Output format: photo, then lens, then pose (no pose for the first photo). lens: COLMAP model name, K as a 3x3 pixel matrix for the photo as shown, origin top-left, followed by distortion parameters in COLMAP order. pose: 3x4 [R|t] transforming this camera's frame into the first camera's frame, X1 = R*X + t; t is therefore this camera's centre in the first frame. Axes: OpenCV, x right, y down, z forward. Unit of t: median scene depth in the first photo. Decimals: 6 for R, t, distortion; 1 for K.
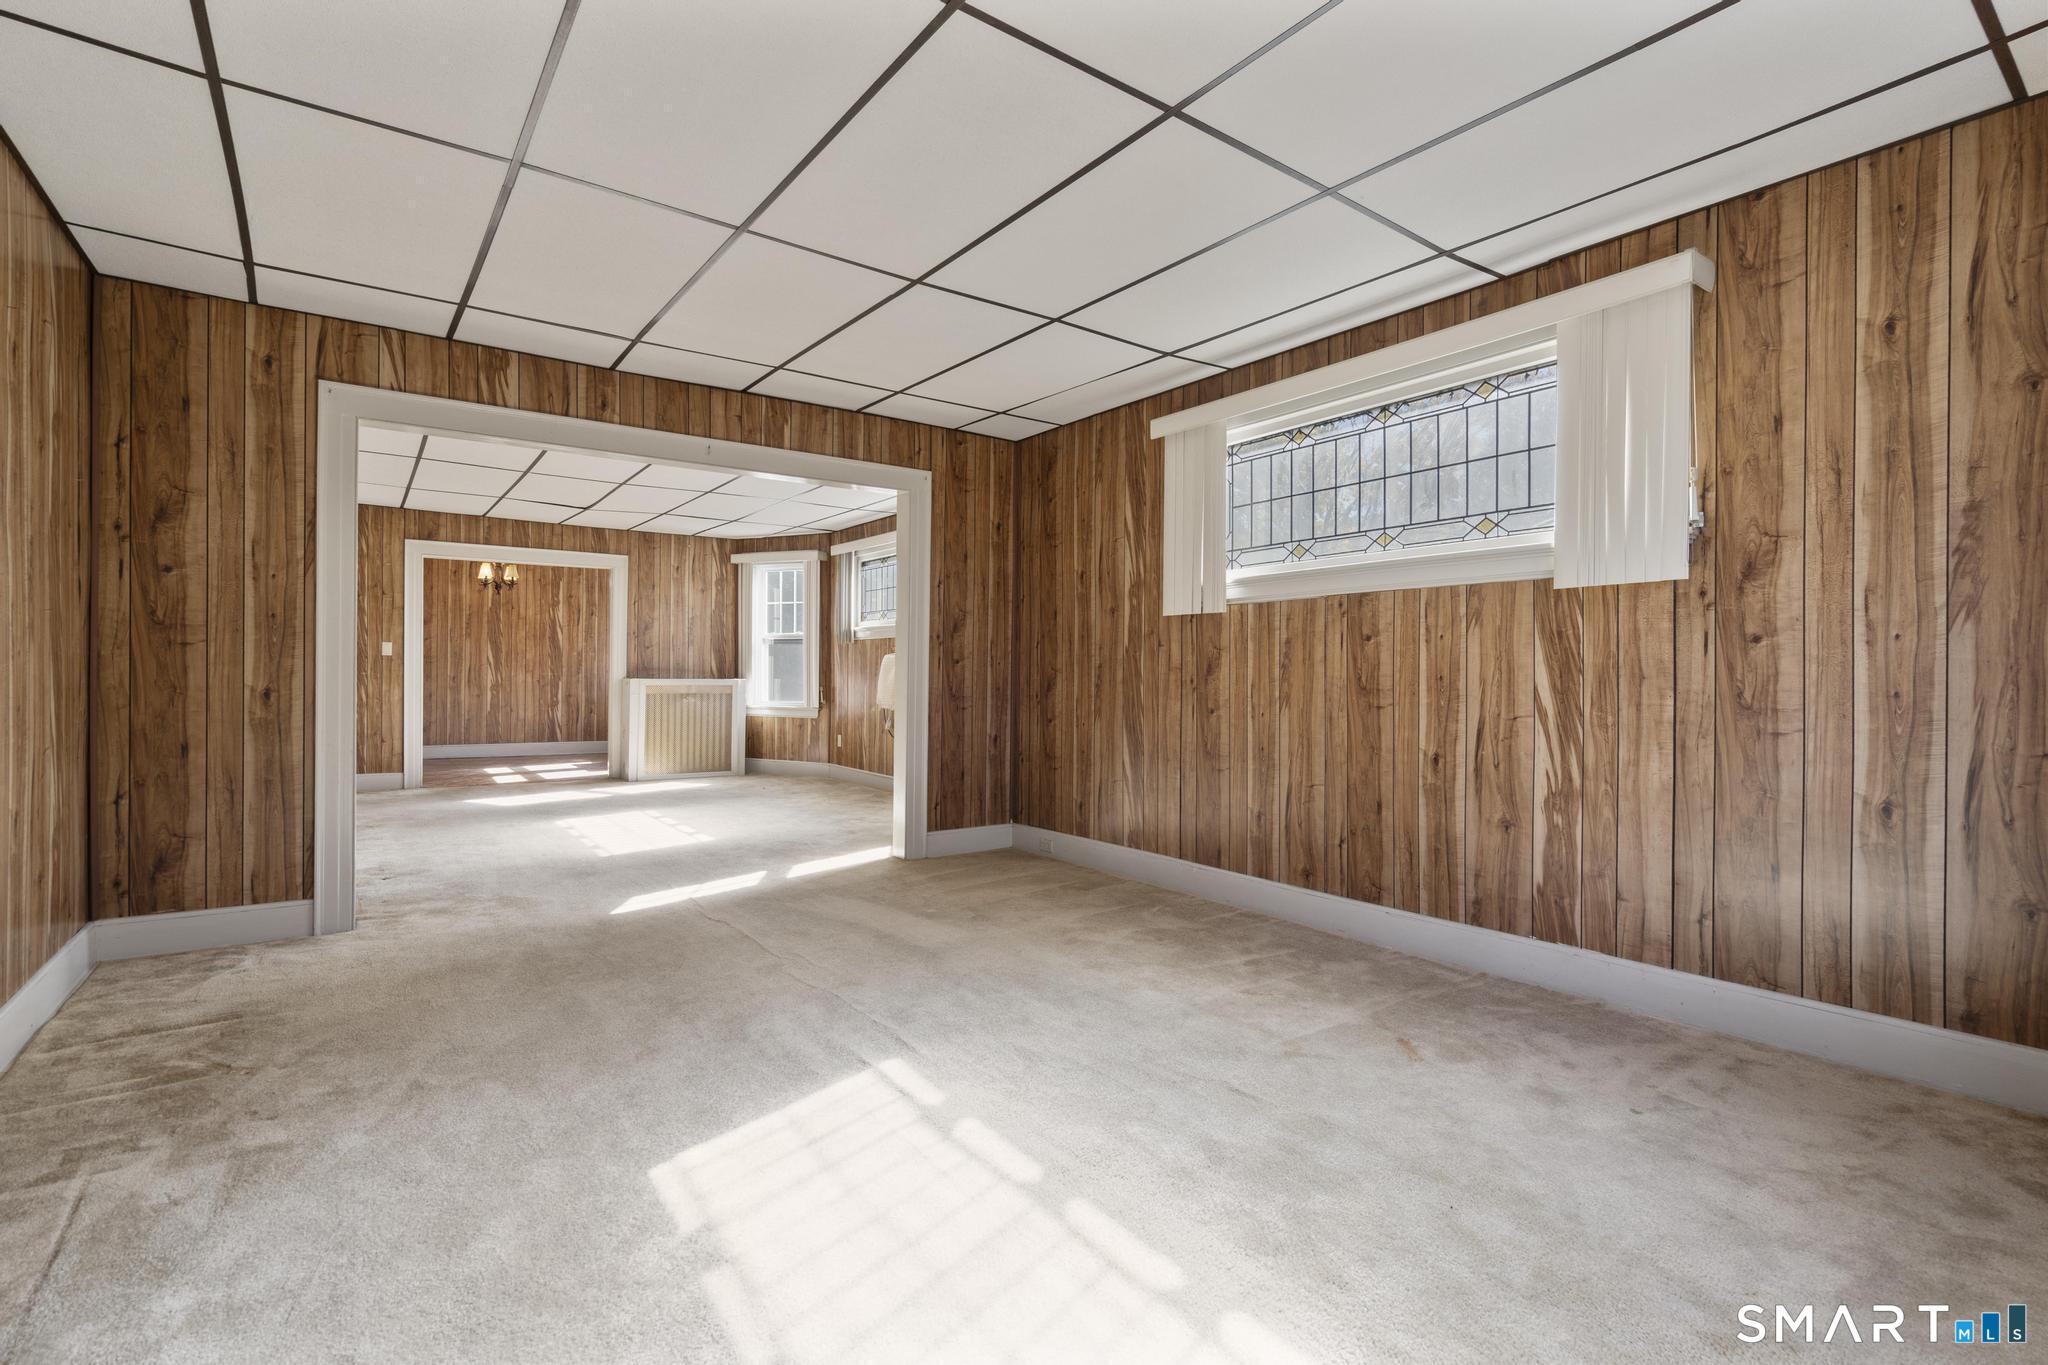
lens RADIAL K [[919.4, 0, 1030.1], [0, 919.4, 683.9], [0, 0, 1]] dist [-0.010681, 0.006055]
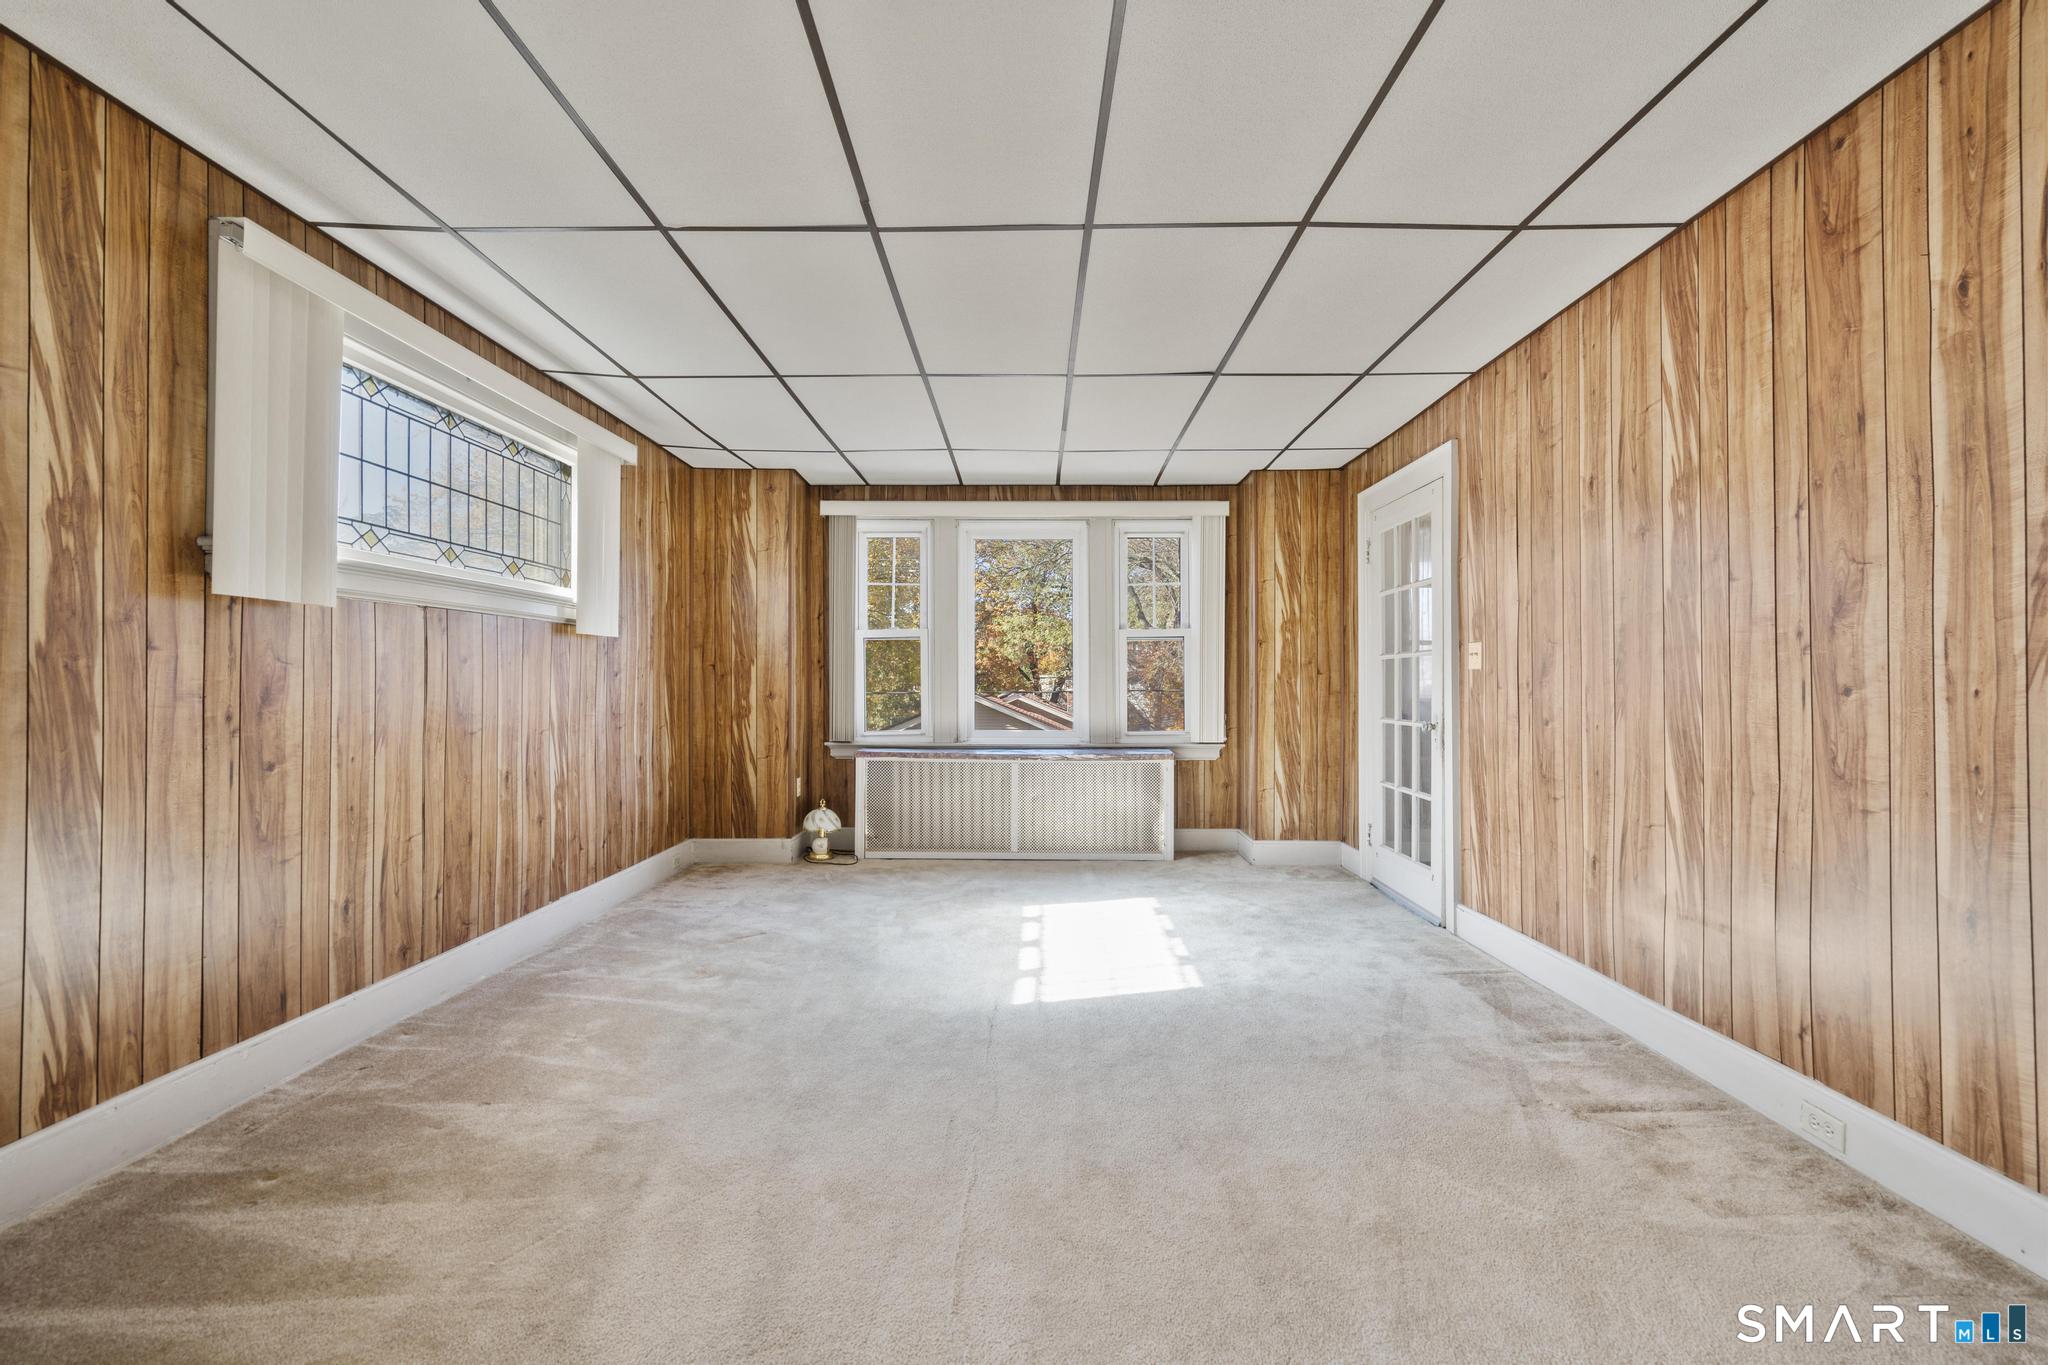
lens RADIAL K [[919.4, 0, 1030.1], [0, 919.4, 683.9], [0, 0, 1]] dist [-0.010681, 0.006055]
pose [[-0.796494, -0.003706, 0.604635, -0.644960], [0.002171, 0.999957, 0.008988, -0.032547], [-0.604643, 0.008471, -0.796452, 1.379027]]
